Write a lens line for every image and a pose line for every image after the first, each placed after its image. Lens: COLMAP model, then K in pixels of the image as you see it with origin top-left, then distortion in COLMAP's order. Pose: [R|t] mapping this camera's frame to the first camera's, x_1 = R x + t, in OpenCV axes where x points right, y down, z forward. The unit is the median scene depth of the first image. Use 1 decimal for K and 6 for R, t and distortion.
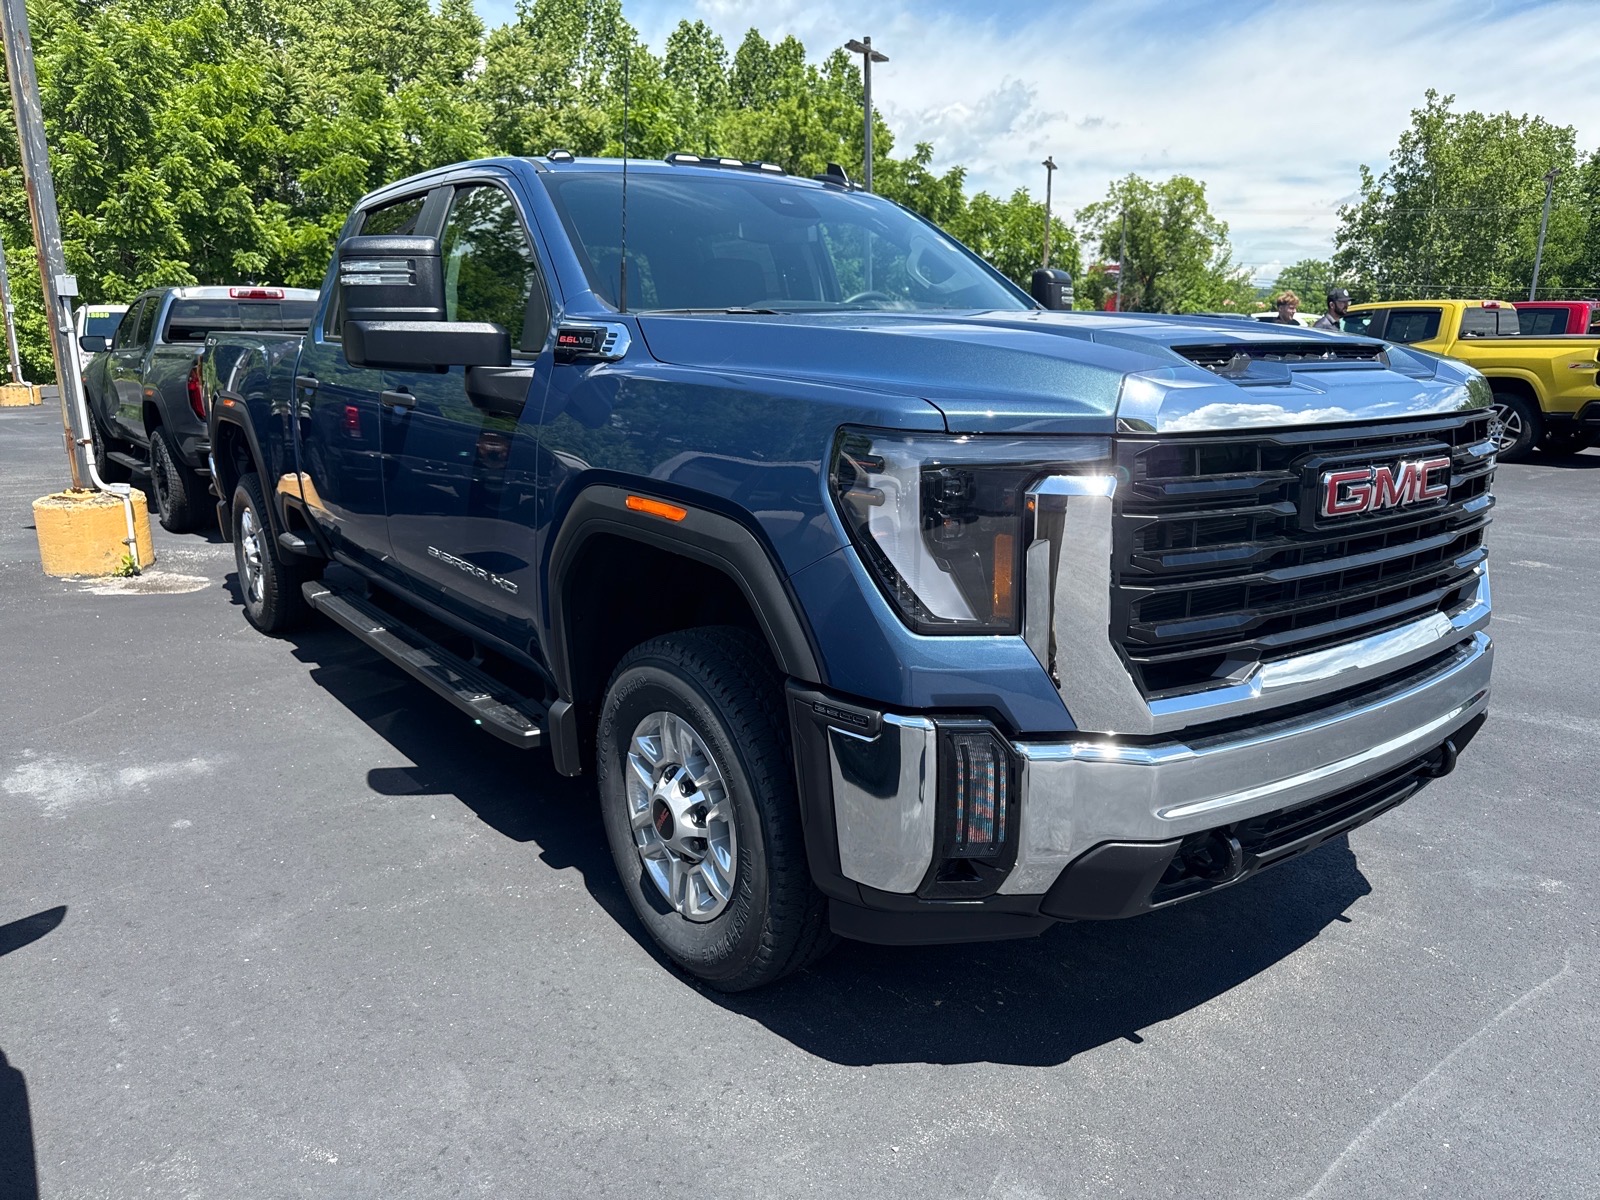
lens RADIAL K [[1141.1, 0, 786.3], [0, 1141.1, 600.2], [0, 0, 1]] dist [0.004685, -0.010597]
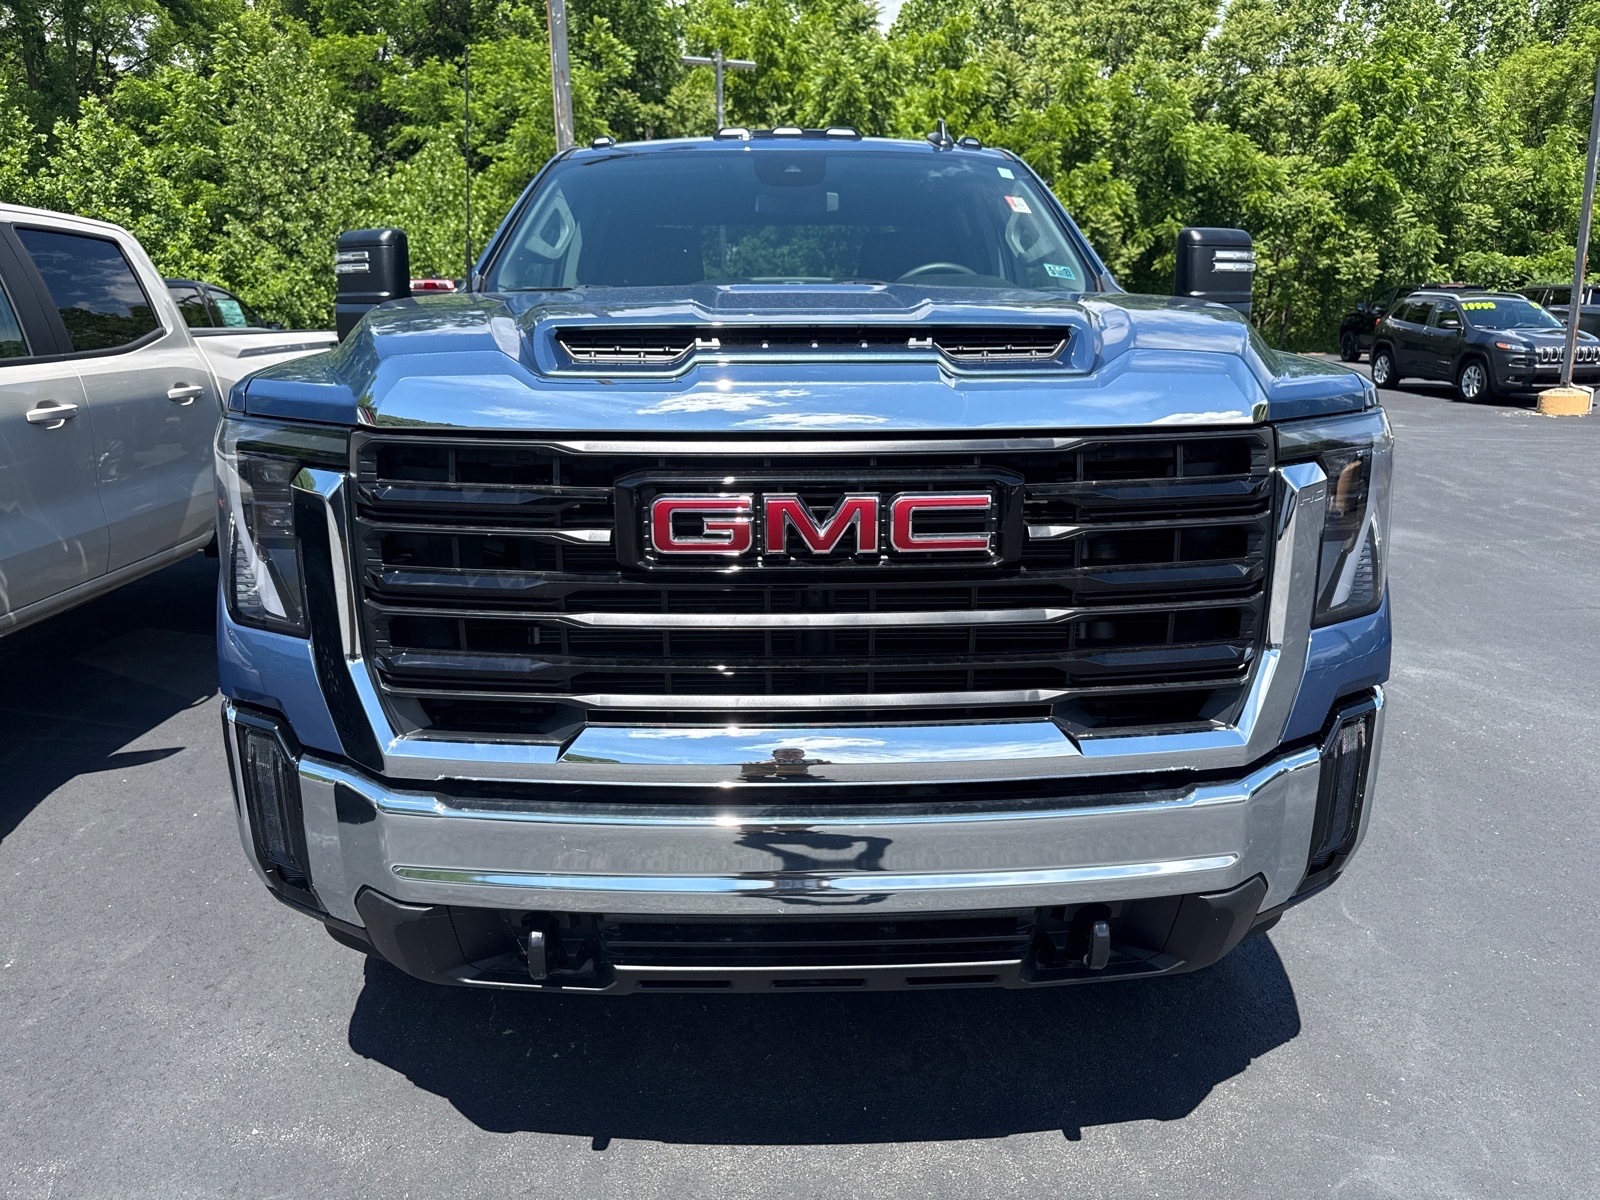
lens RADIAL K [[1141.1, 0, 801.3], [0, 1141.1, 601.6], [0, 0, 1]] dist [0.004685, -0.010597]
pose [[0.819463, 0.135867, -0.556795, 0.056948], [-0.127127, 0.990384, 0.054572, -0.005489], [0.558856, 0.026064, 0.828855, 0.024816]]
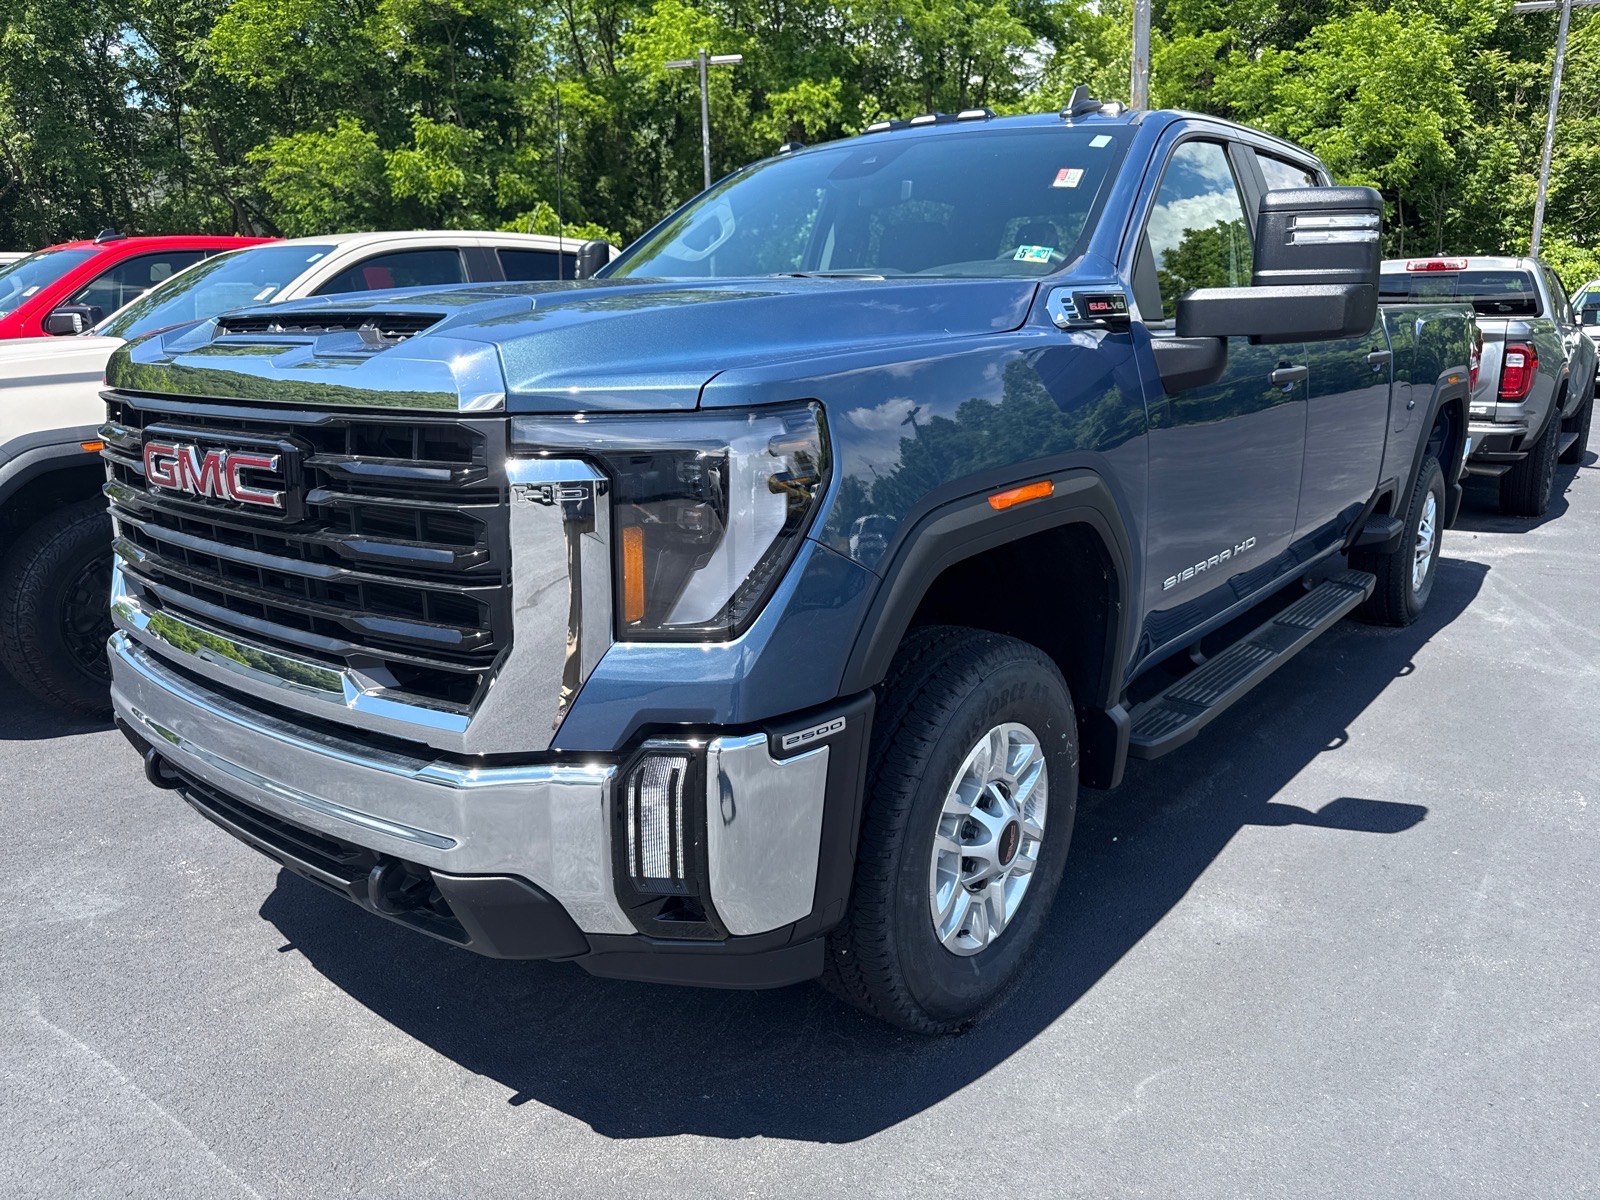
lens RADIAL K [[1141.1, 0, 799.8], [0, 1141.1, 592.8], [0, 0, 1]] dist [0.004685, -0.010597]
pose [[0.250220, 0.223306, -0.942085, 0.093588], [-0.210310, 0.962341, 0.172248, -0.016162], [0.945071, 0.155030, 0.287761, 0.073825]]
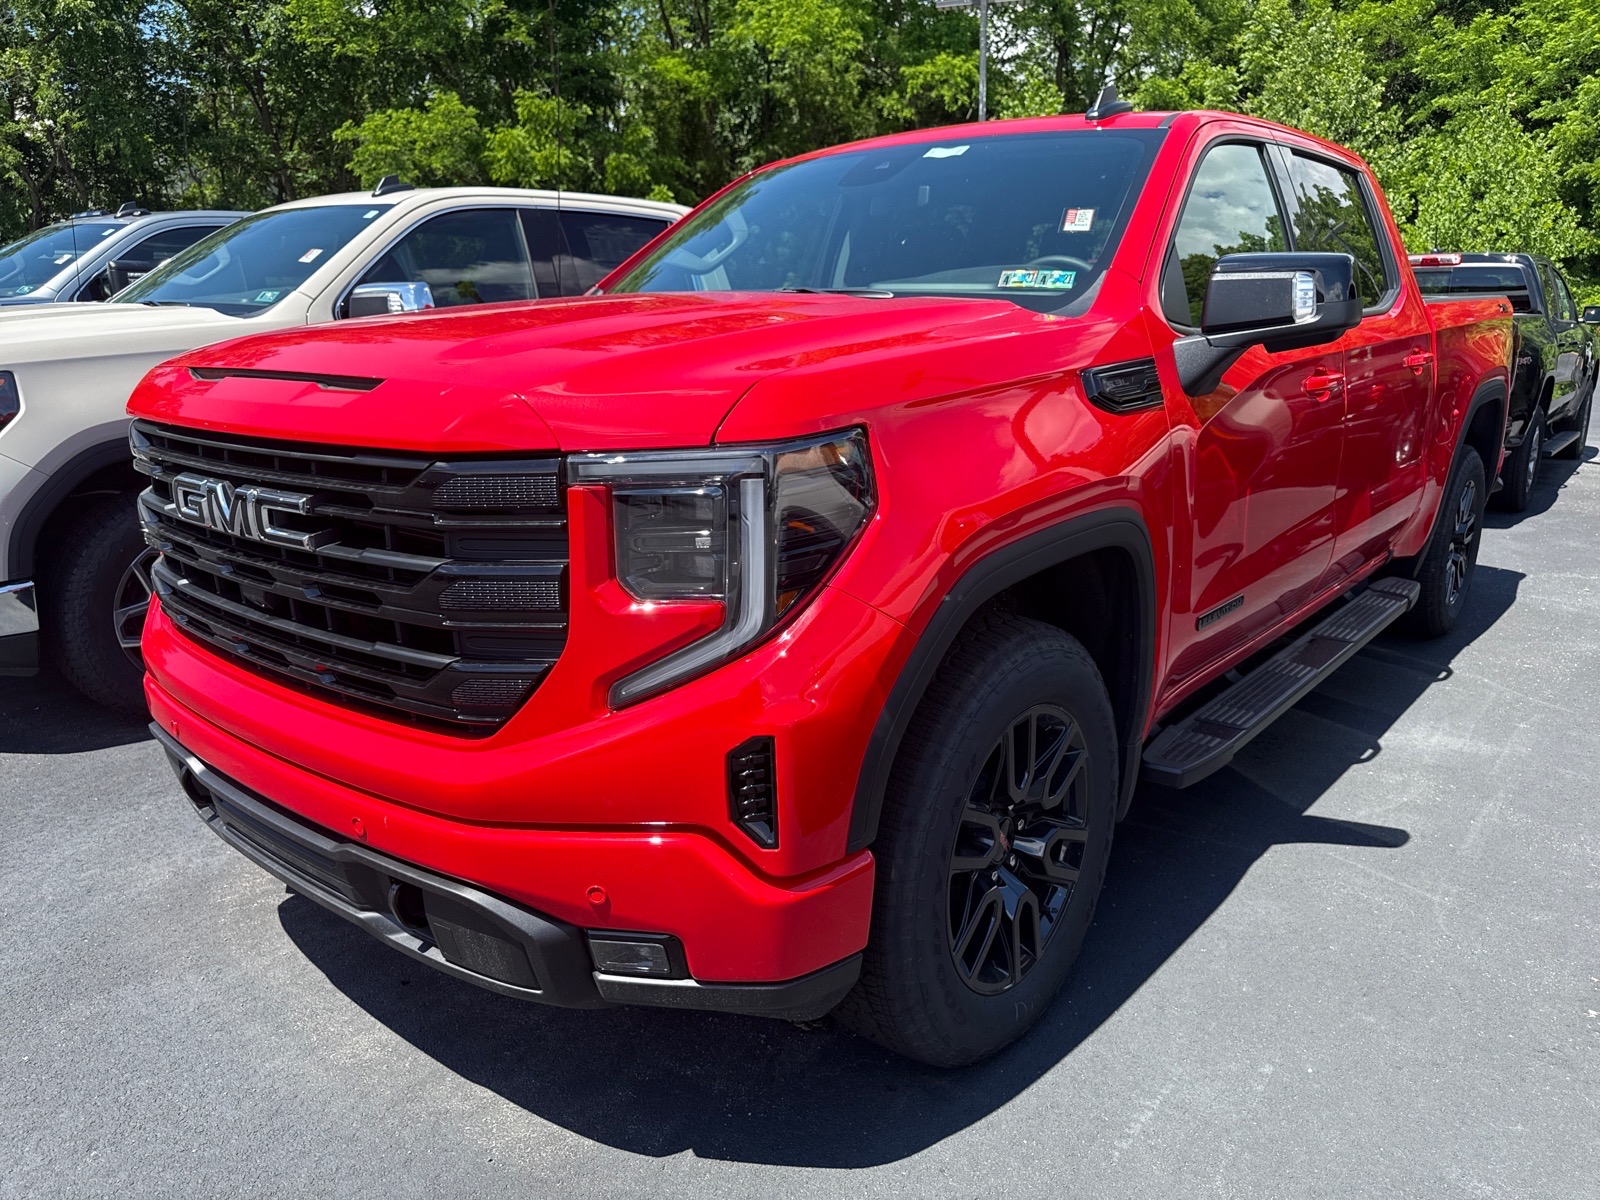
lens RADIAL K [[1141.1, 0, 803.0], [0, 1141.1, 597.1], [0, 0, 1]] dist [0.004685, -0.010597]
pose [[0.265505, 0.225833, -0.937287, -0.048796], [-0.206952, 0.962867, 0.173373, 0.008120], [0.941636, 0.147942, 0.302382, -0.029940]]
